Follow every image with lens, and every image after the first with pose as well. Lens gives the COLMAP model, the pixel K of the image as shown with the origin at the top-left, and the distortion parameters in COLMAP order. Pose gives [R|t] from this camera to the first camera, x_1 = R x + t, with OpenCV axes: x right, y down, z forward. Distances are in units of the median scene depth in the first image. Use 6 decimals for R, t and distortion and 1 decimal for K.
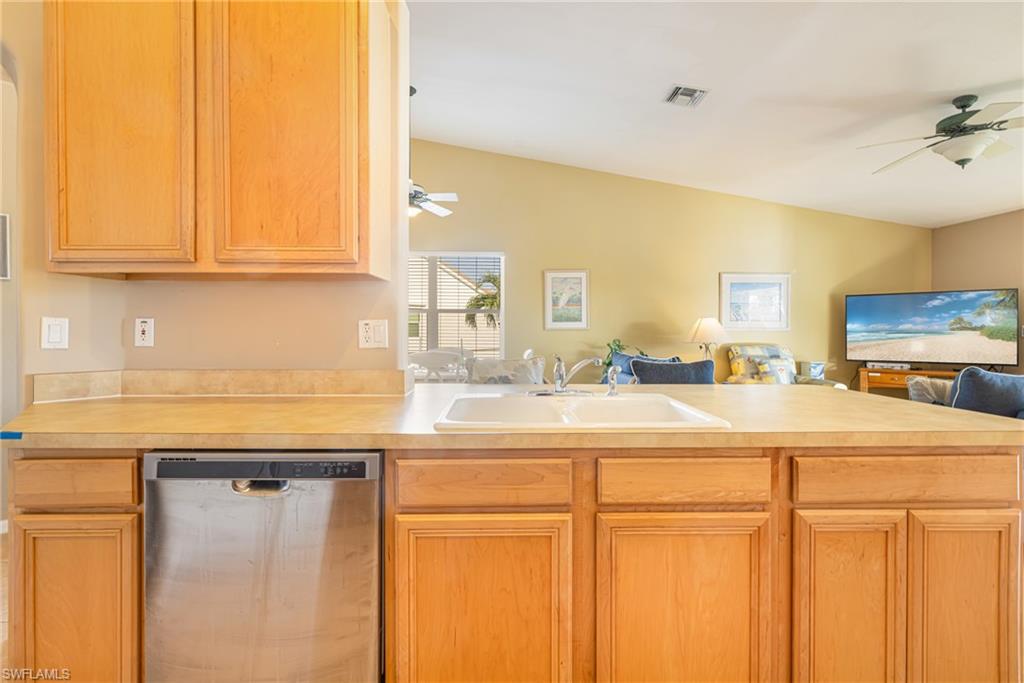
lens RADIAL K [[448.2, 0, 499.7], [0, 448.2, 331.8], [0, 0, 1]] dist [-0.001140, 0.001628]
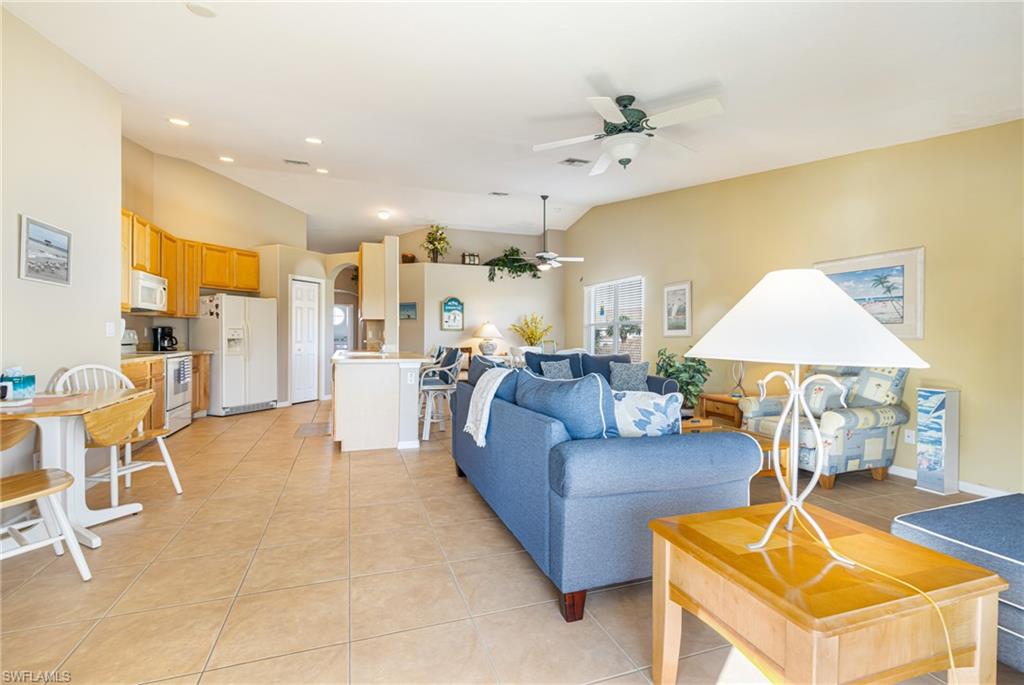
lens RADIAL K [[448.2, 0, 511.2], [0, 448.2, 339.7], [0, 0, 1]] dist [-0.001140, 0.001628]
pose [[0.332515, 0.004296, -0.943088, 1.105829], [-0.015783, 0.999875, -0.001010, 0.010140], [0.942966, 0.015221, 0.332541, 0.258598]]
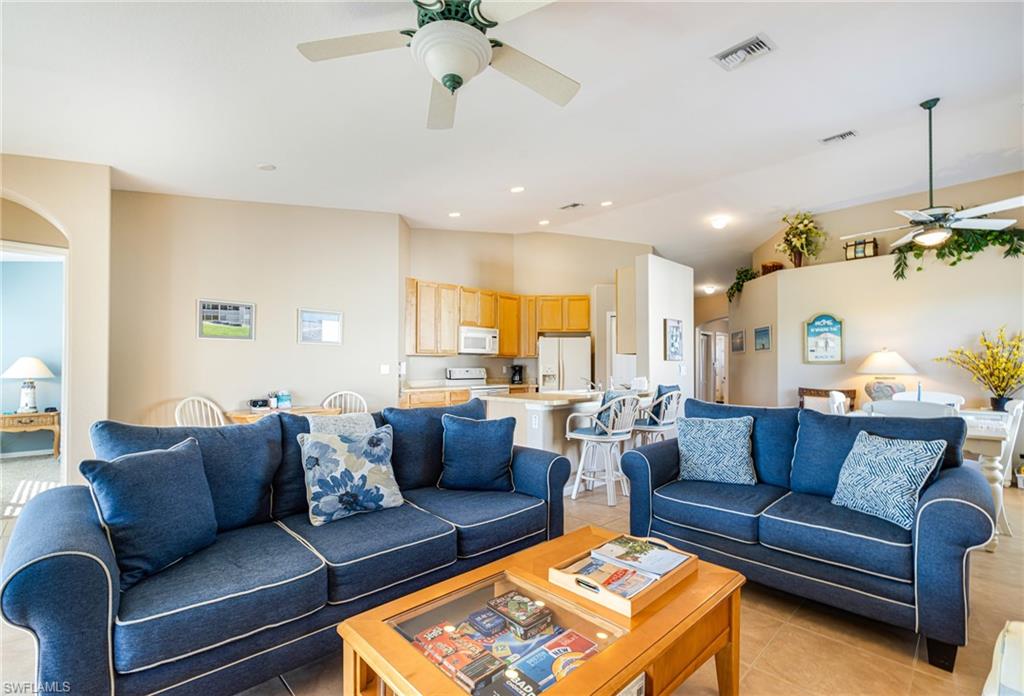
lens RADIAL K [[459.6, 0, 518.6], [0, 459.6, 365.8], [0, 0, 1]] dist [0.001428, -0.000879]
pose [[-0.712780, -0.008272, -0.701339, 0.814004], [-0.011037, 0.999939, -0.000576, -0.006553], [0.701301, 0.007330, -0.712828, 0.872631]]
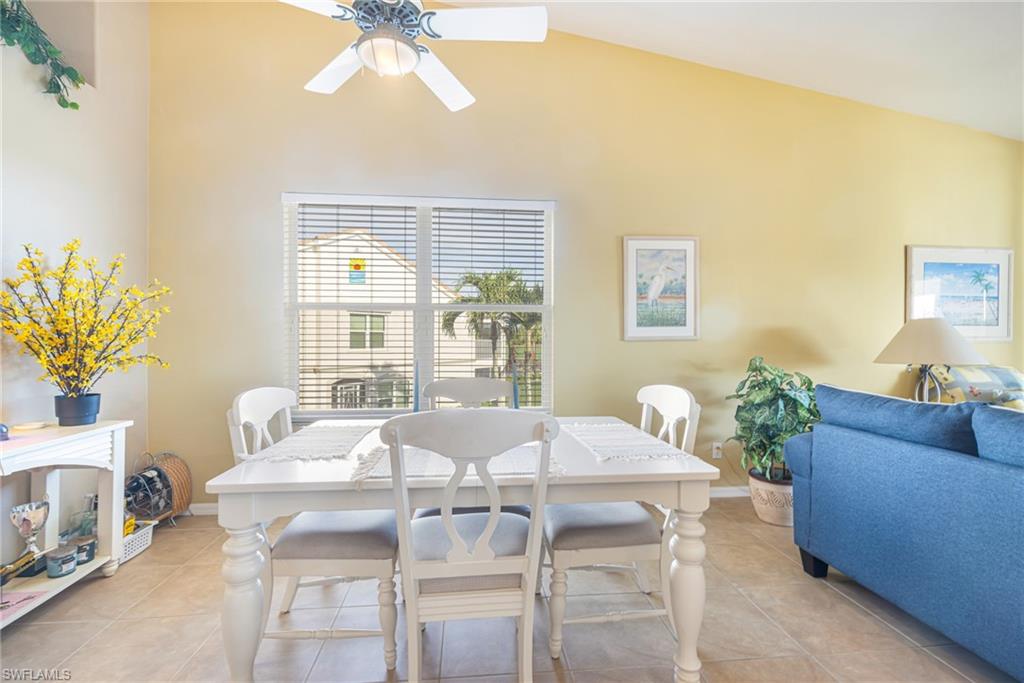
lens RADIAL K [[448.2, 0, 498.2], [0, 448.2, 340.4], [0, 0, 1]] dist [-0.001140, 0.001628]
pose [[0.996691, -0.001269, 0.081276, -0.109483], [0.001593, 0.999991, -0.003928, -0.002803], [-0.081270, 0.004045, 0.996684, 0.465984]]
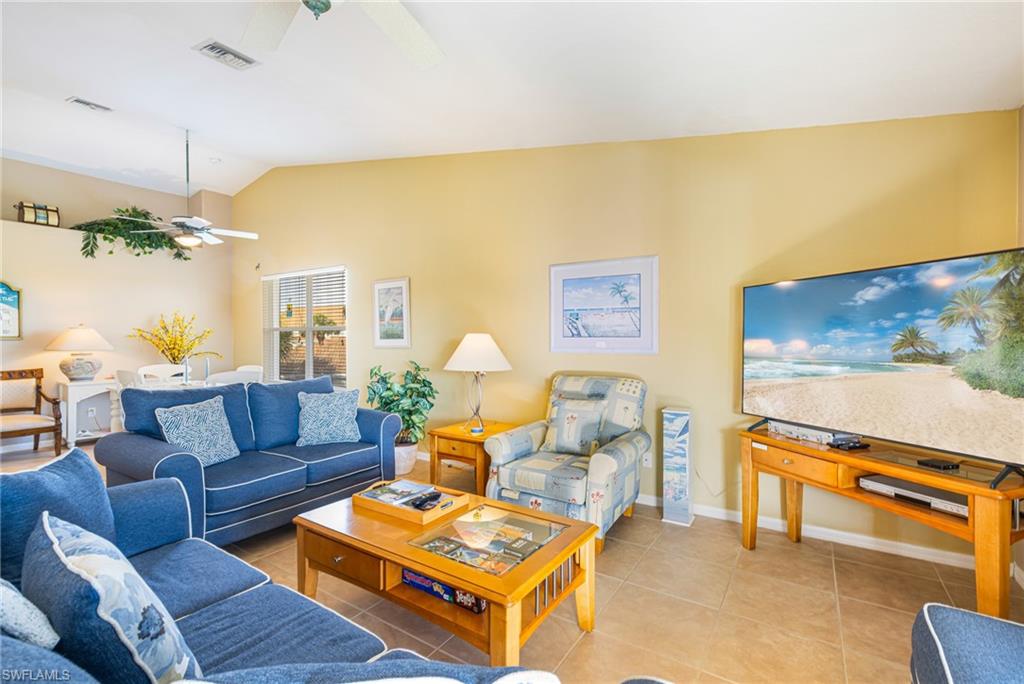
lens RADIAL K [[448.2, 0, 508.5], [0, 448.2, 339.2], [0, 0, 1]] dist [-0.001140, 0.001628]
pose [[0.831566, -0.001545, -0.555424, 0.854293], [-0.000710, 0.999992, -0.003845, -0.019515], [0.555426, 0.003591, 0.831558, 0.425500]]
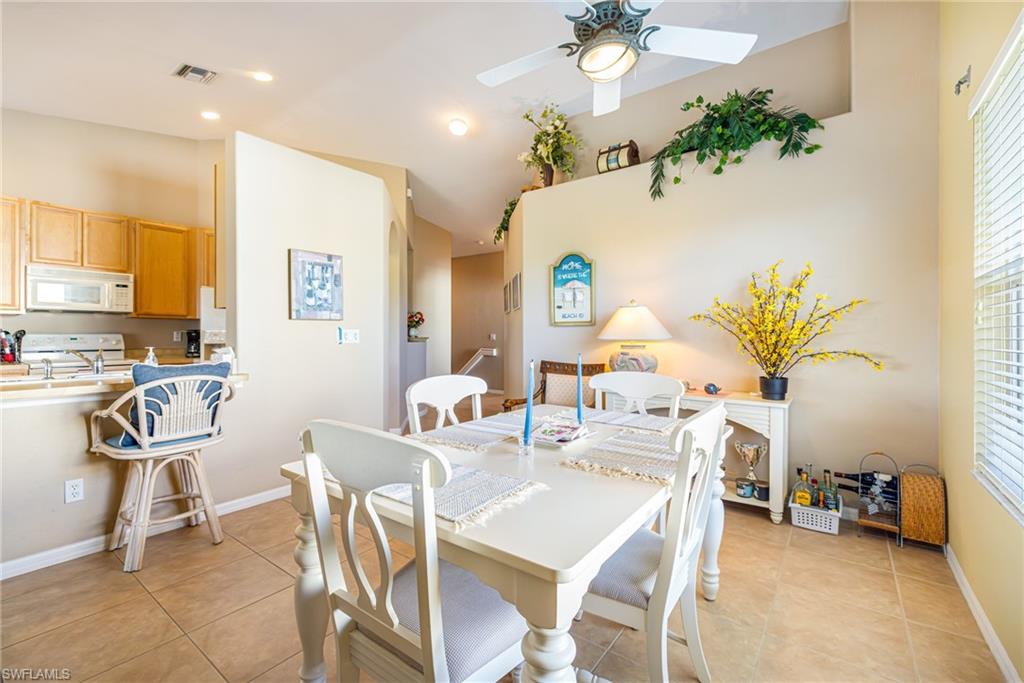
lens RADIAL K [[448.2, 0, 515.2], [0, 448.2, 334.8], [0, 0, 1]] dist [-0.001140, 0.001628]
pose [[-0.594442, -0.004790, -0.804125, 0.161598], [-0.008376, 0.999965, 0.000235, -0.004724], [0.804095, 0.006876, -0.594461, 0.963436]]
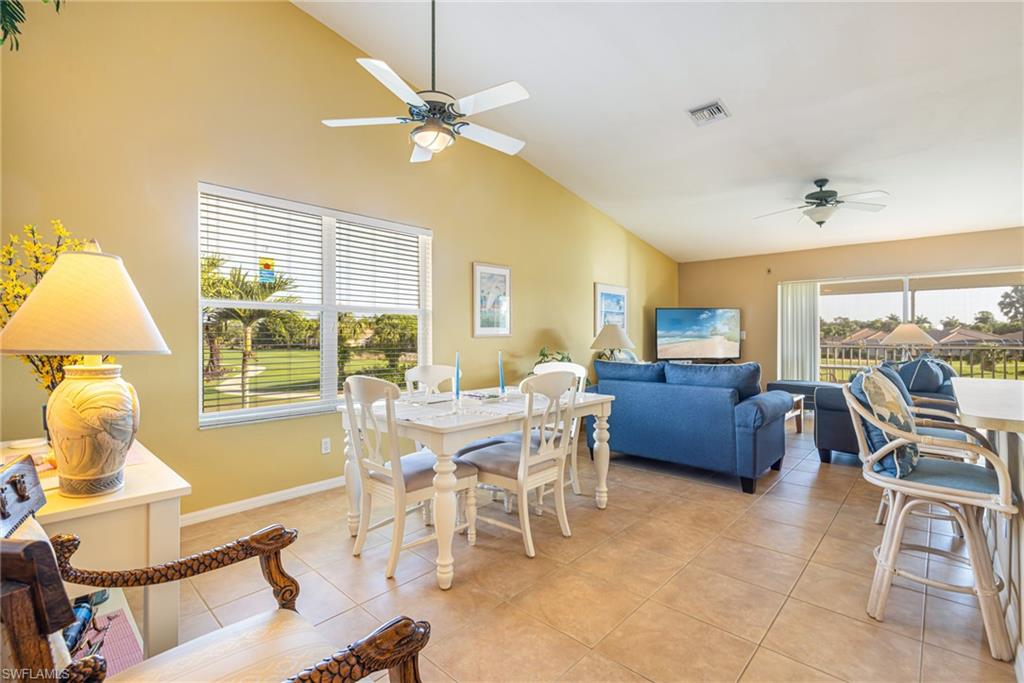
lens RADIAL K [[468.0, 0, 517.8], [0, 468.0, 339.6], [0, 0, 1]] dist [-0.003732, -0.000365]
pose [[0.675777, -0.011427, 0.737018, -0.473829], [0.010812, 0.999926, 0.005590, -0.004346], [-0.737027, 0.004192, 0.675850, 0.403468]]
